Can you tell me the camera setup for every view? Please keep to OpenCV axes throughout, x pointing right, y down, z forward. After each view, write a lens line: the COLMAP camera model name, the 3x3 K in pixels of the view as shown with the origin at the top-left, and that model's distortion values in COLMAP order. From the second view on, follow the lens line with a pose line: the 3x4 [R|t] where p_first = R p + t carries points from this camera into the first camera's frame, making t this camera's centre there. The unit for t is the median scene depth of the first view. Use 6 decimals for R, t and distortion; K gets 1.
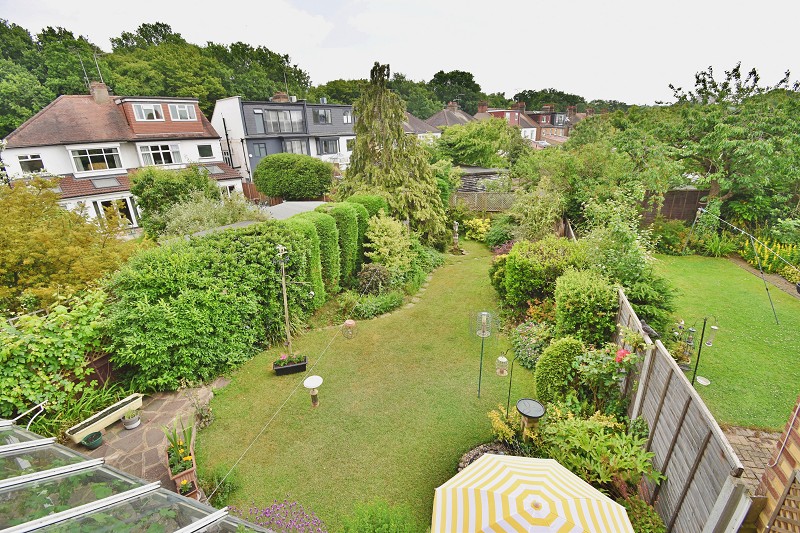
lens RADIAL K [[354.4, 0, 400.0], [0, 354.4, 266.5], [0, 0, 1]] dist [0.013041, -0.016971]
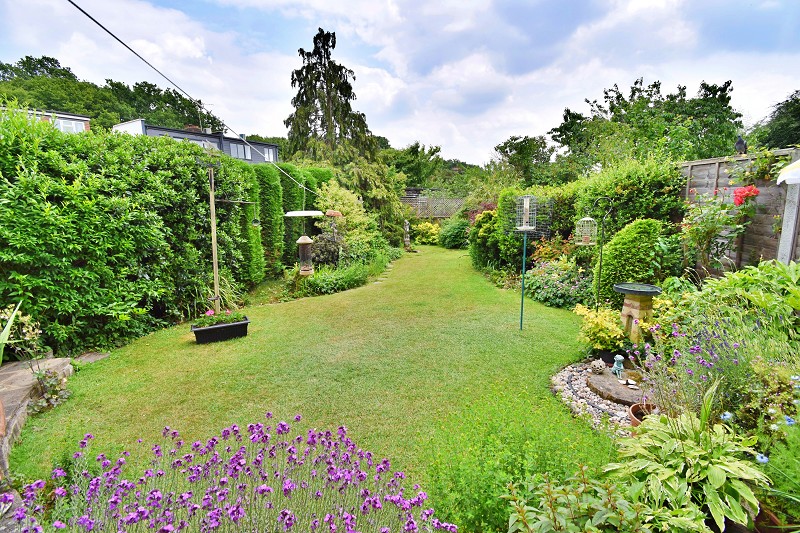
lens RADIAL K [[354.4, 0, 400.0], [0, 354.4, 266.5], [0, 0, 1]] dist [0.013041, -0.016971]
pose [[0.973537, -0.024439, 0.227218, -0.086001], [0.065462, 0.982423, -0.174813, 0.184057], [-0.218952, 0.185061, 0.958025, 0.190810]]
